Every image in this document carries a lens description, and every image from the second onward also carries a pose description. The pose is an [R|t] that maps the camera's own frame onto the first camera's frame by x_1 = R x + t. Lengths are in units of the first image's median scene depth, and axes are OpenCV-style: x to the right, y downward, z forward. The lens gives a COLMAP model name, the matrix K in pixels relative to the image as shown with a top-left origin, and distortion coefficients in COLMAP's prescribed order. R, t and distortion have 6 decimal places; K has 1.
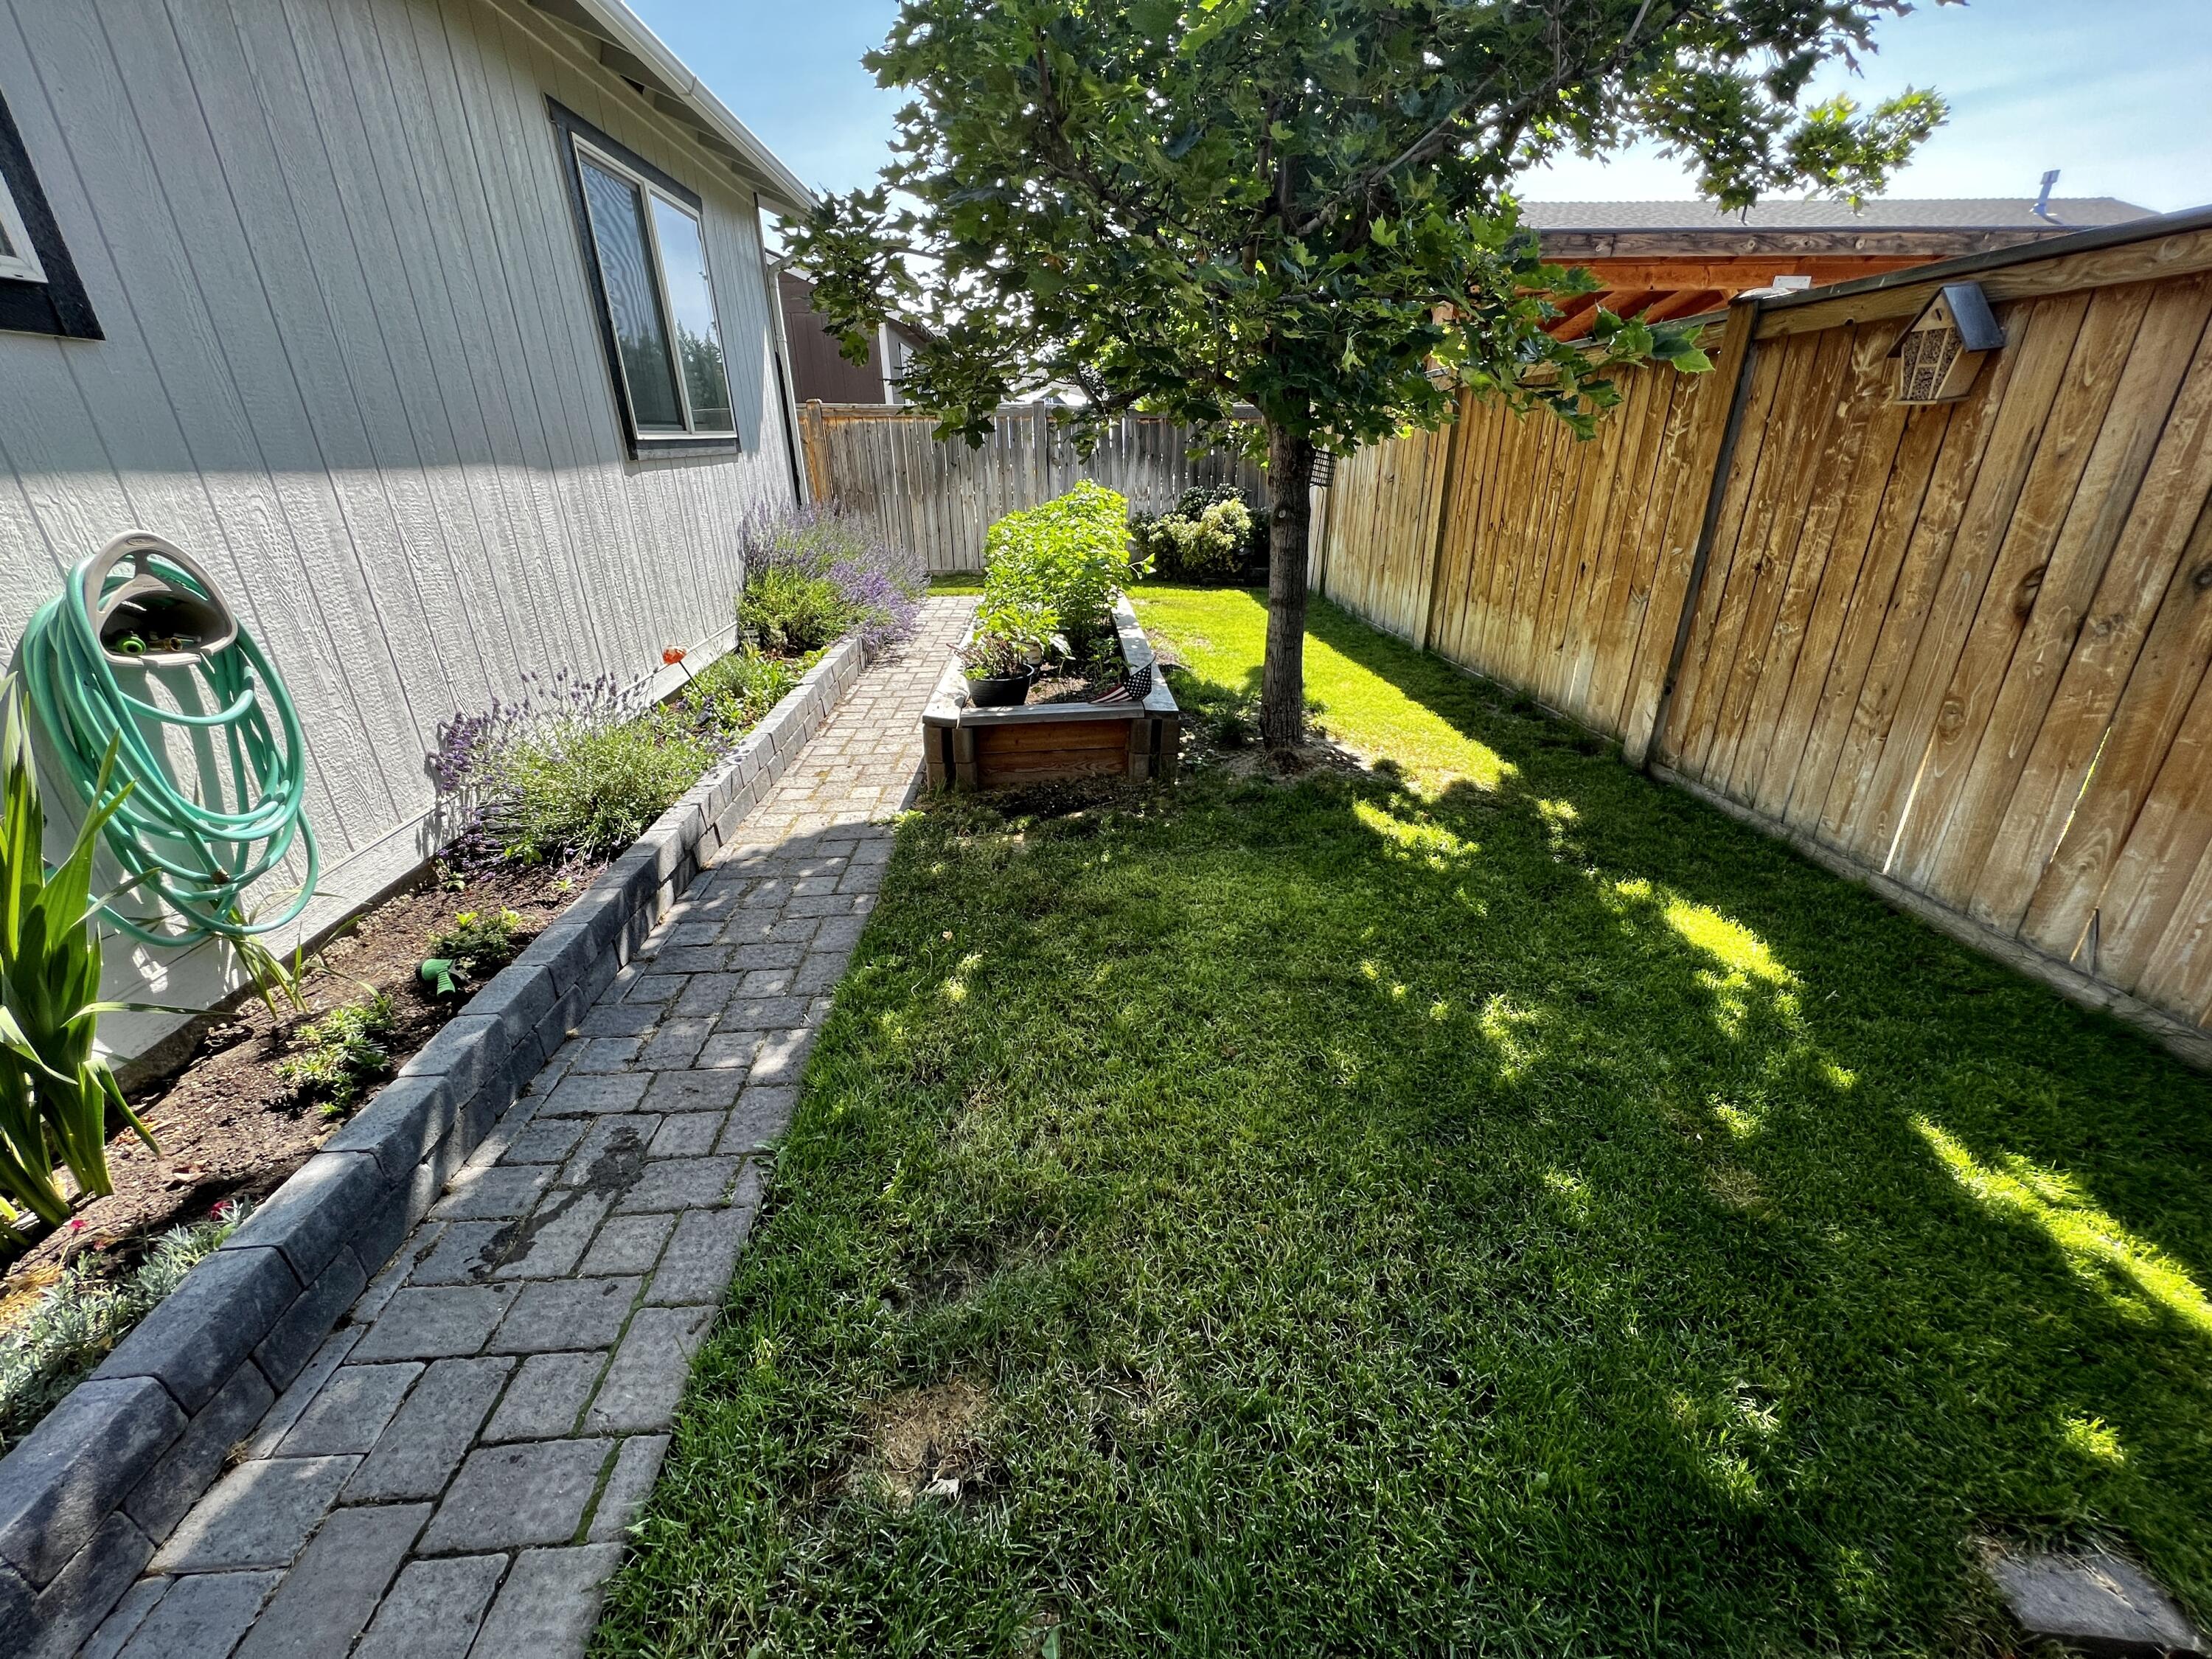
lens RADIAL K [[890.2, 0, 1080.5], [0, 890.2, 827.3], [0, 0, 1]] dist [0.000550, -0.000152]
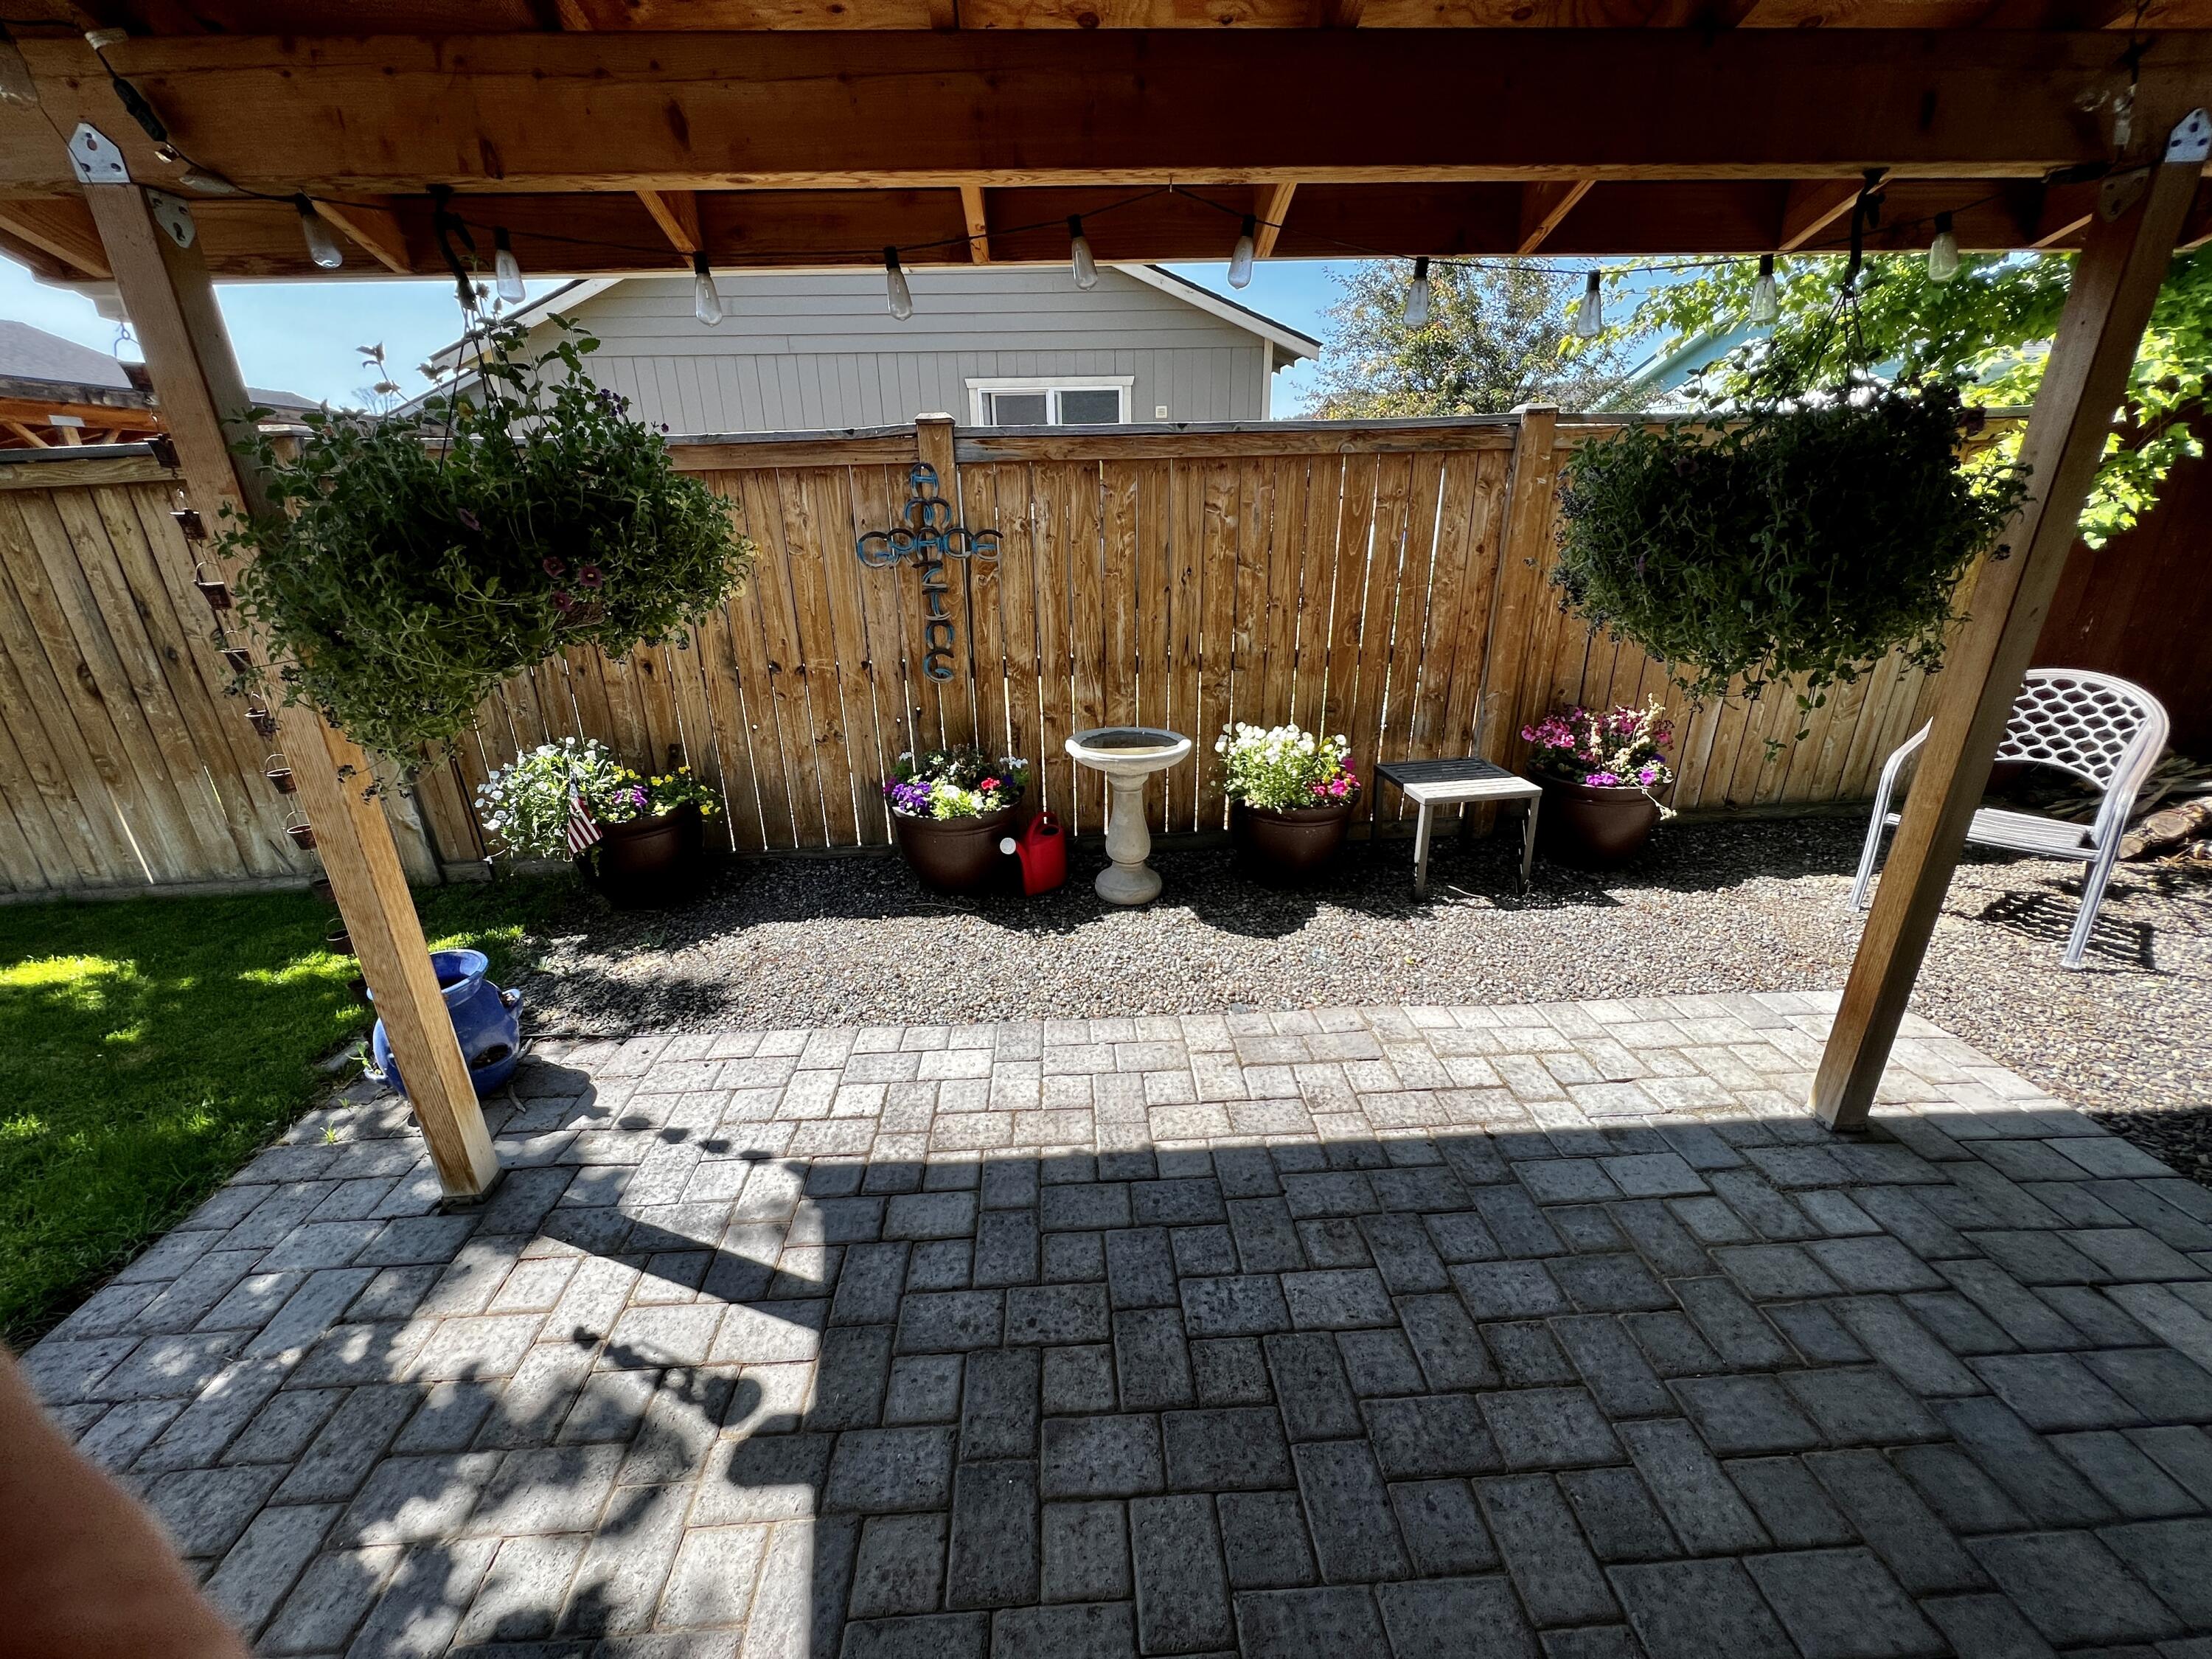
lens RADIAL K [[889.9, 0, 1099.7], [0, 889.9, 825.3], [0, 0, 1]] dist [-0.001633, -0.000428]
pose [[-0.016639, -0.337893, 0.941038, -0.386668], [0.426103, 0.849028, 0.312390, 0.174178], [-0.904521, 0.406177, 0.129850, -0.545091]]
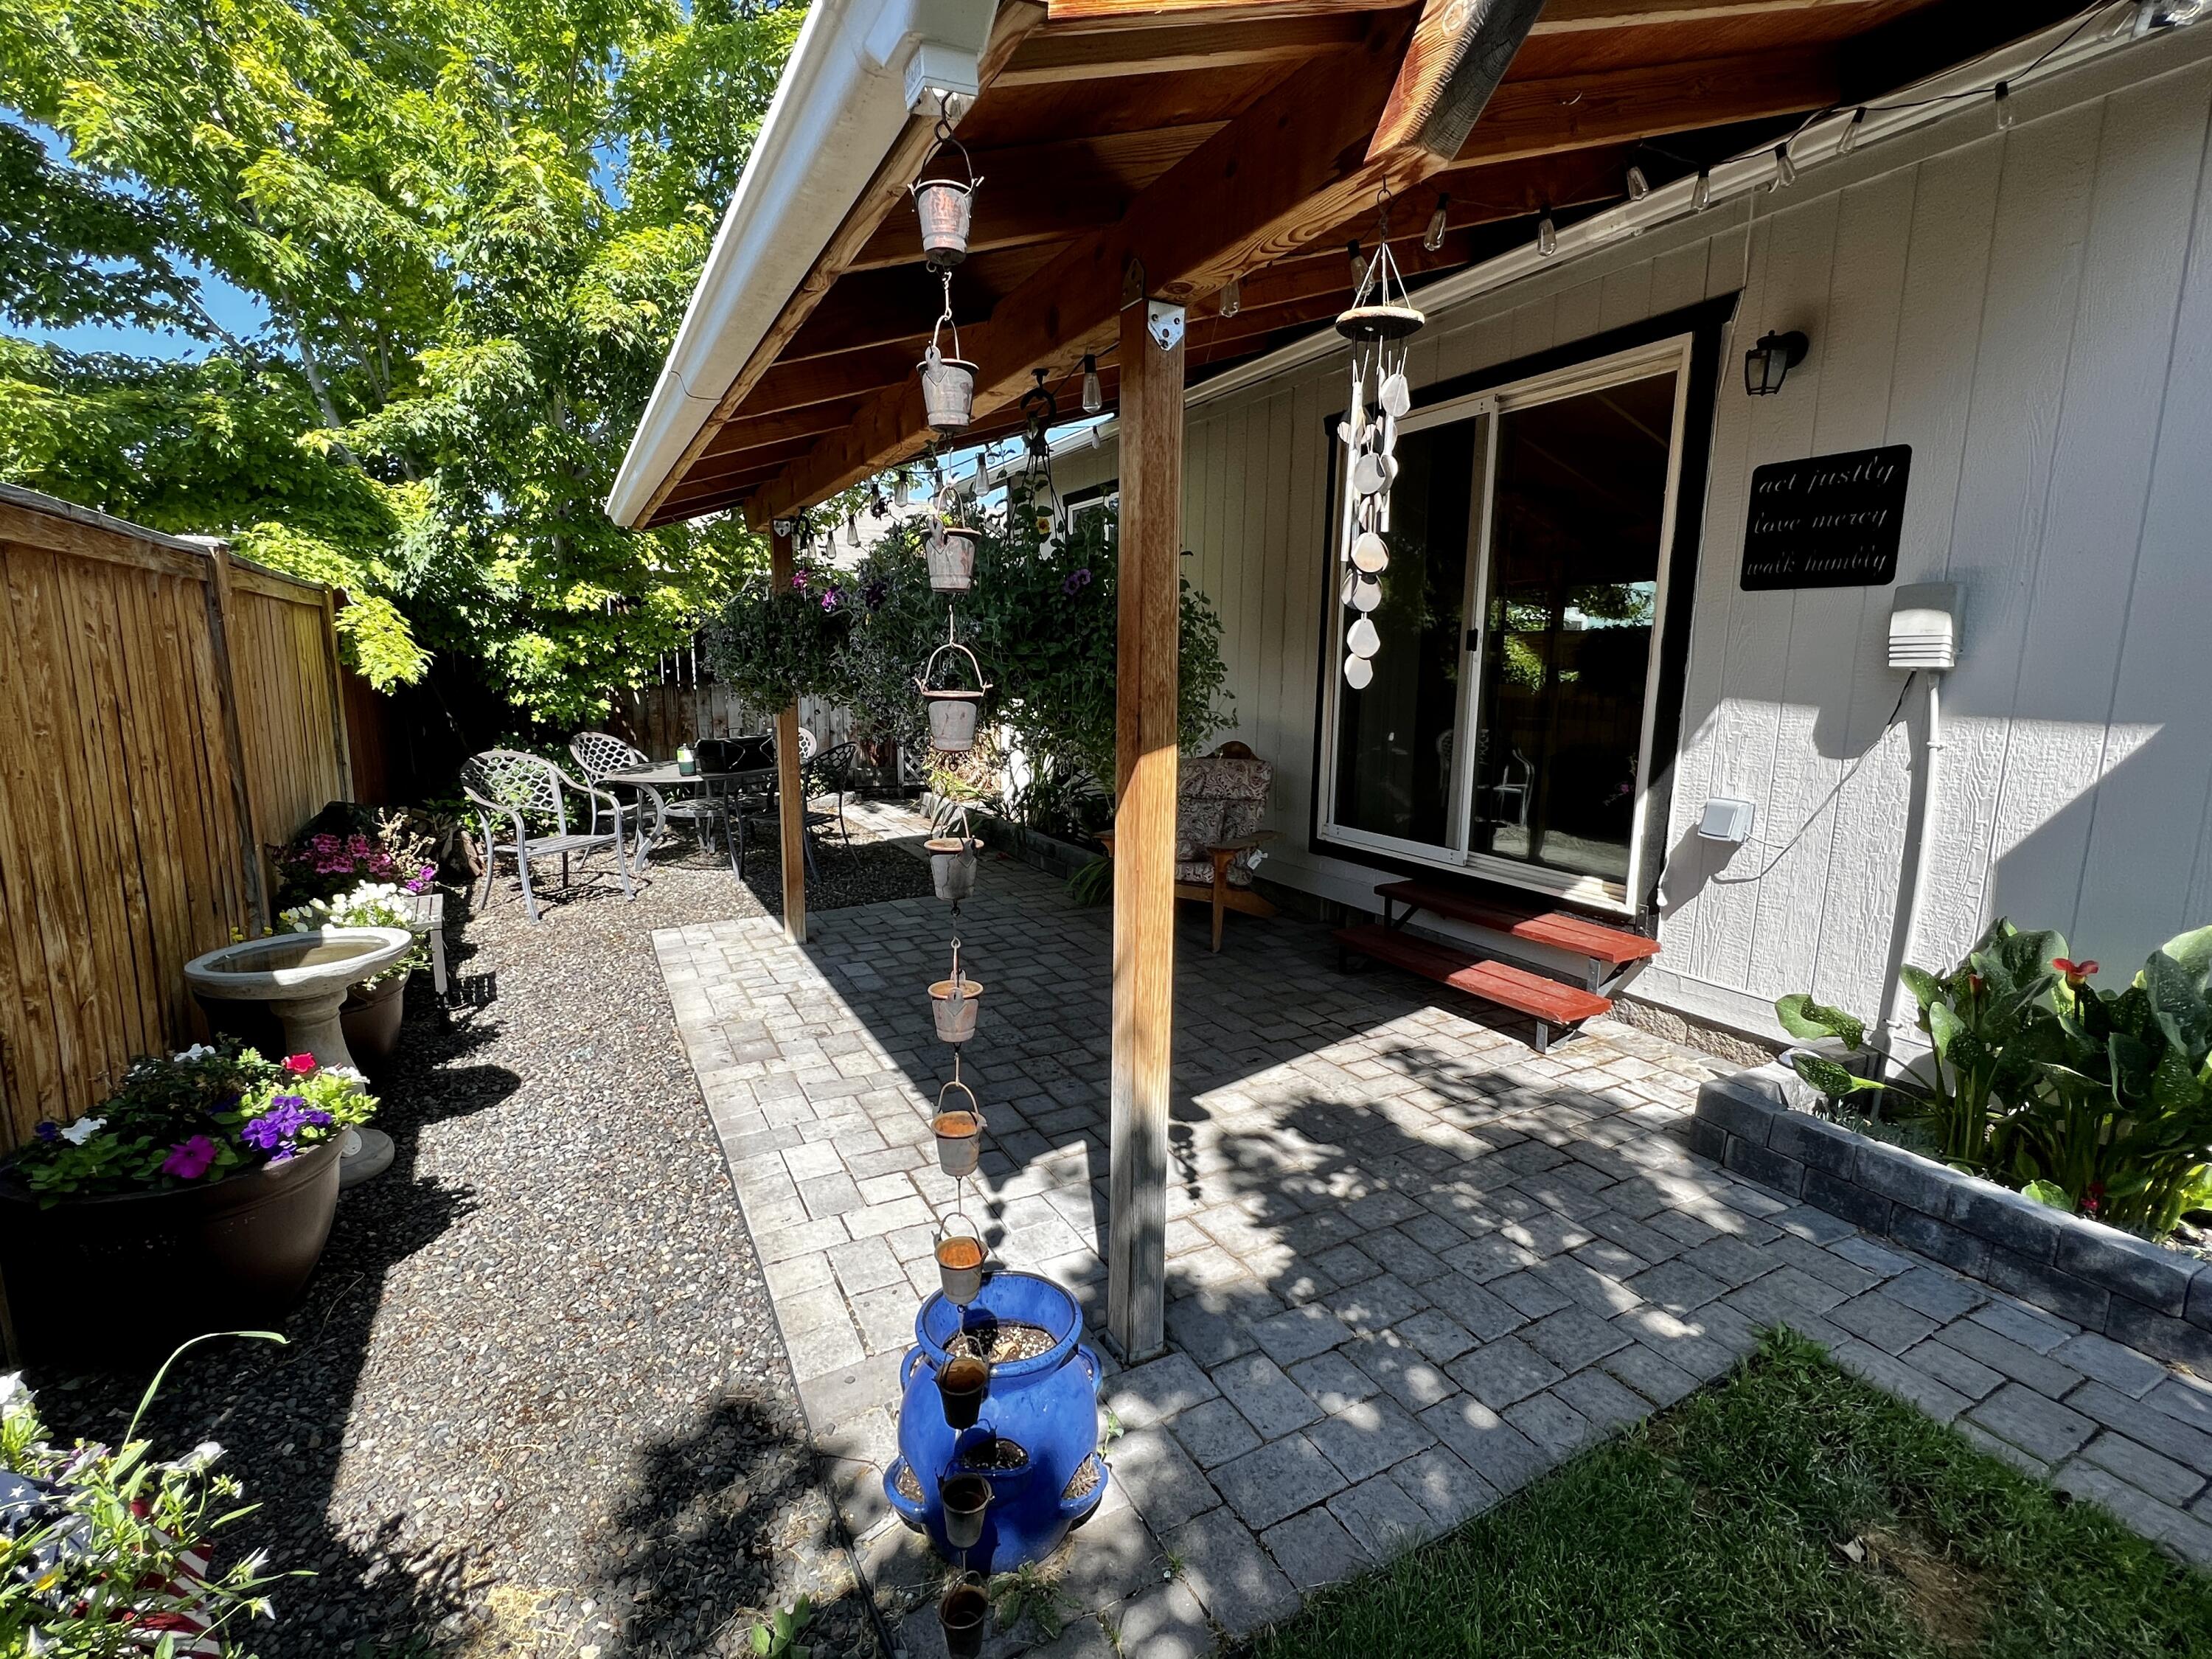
lens RADIAL K [[980.6, 0, 1106.0], [0, 980.6, 829.5], [0, 0, 1]] dist [-0.001839, -0.000145]
pose [[-0.892422, 0.084081, -0.443299, 0.548496], [-0.178960, 0.835939, 0.518825, -0.234925], [0.414194, 0.542344, -0.730963, 0.467414]]
